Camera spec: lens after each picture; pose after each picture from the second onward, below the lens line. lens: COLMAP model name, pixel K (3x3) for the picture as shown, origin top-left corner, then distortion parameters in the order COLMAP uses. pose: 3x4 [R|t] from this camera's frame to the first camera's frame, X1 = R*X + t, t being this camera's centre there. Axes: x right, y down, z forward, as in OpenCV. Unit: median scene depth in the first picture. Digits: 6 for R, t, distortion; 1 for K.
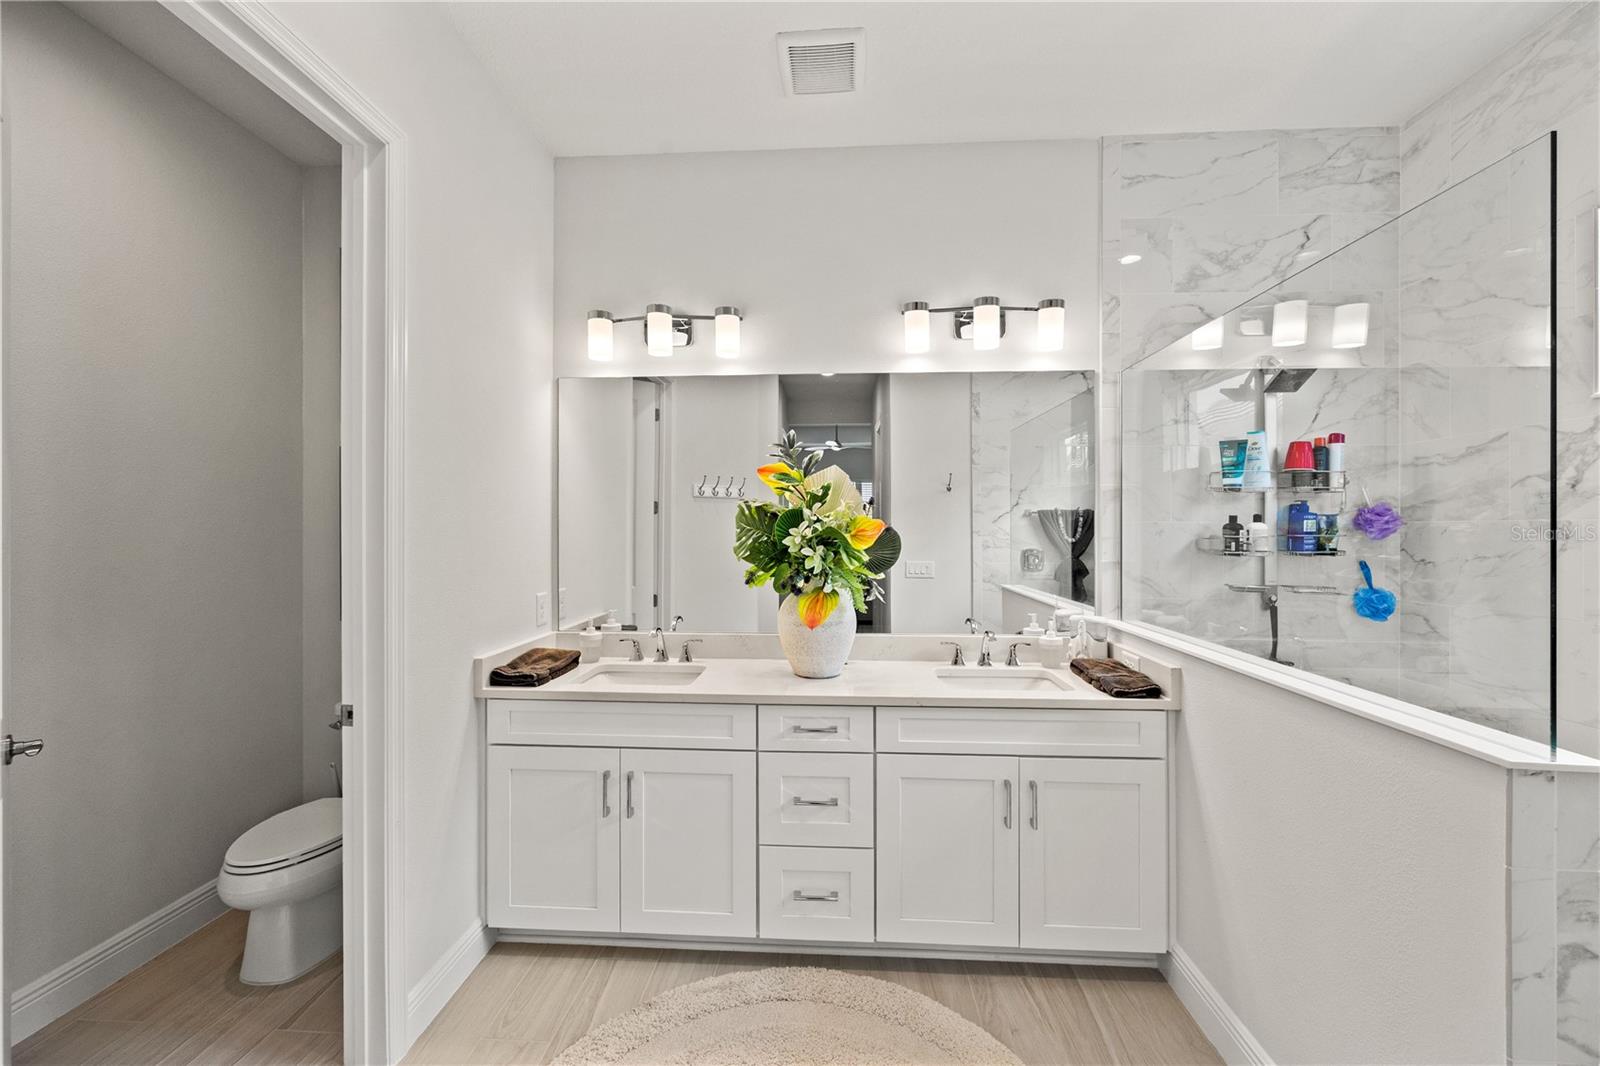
lens RADIAL K [[622.3, 0, 796.5], [0, 622.3, 528.1], [0, 0, 1]] dist [0.000718, 0.000262]
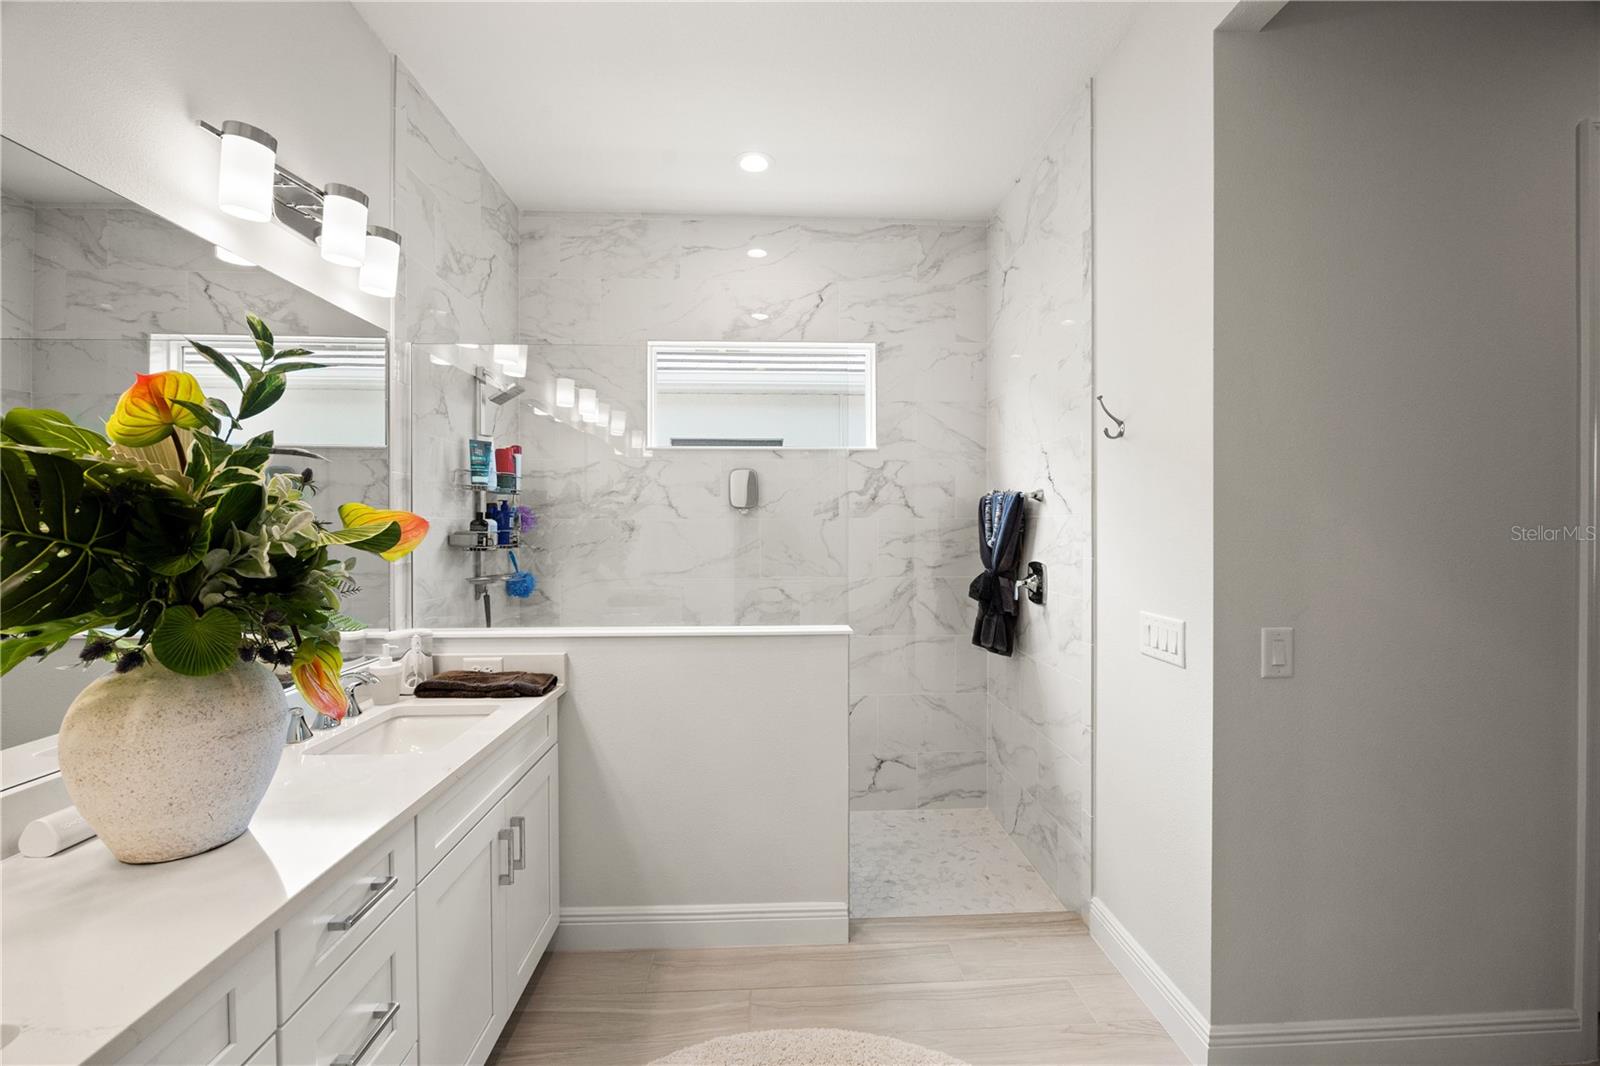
lens RADIAL K [[686.8, 0, 800.2], [0, 686.8, 525.4], [0, 0, 1]] dist [-0.000182, -0.000016]
pose [[-0.100395, -0.002489, 0.994945, -0.512638], [0.002930, 0.999992, 0.002797, 0.000308], [-0.994943, 0.003196, -0.100387, 0.588079]]
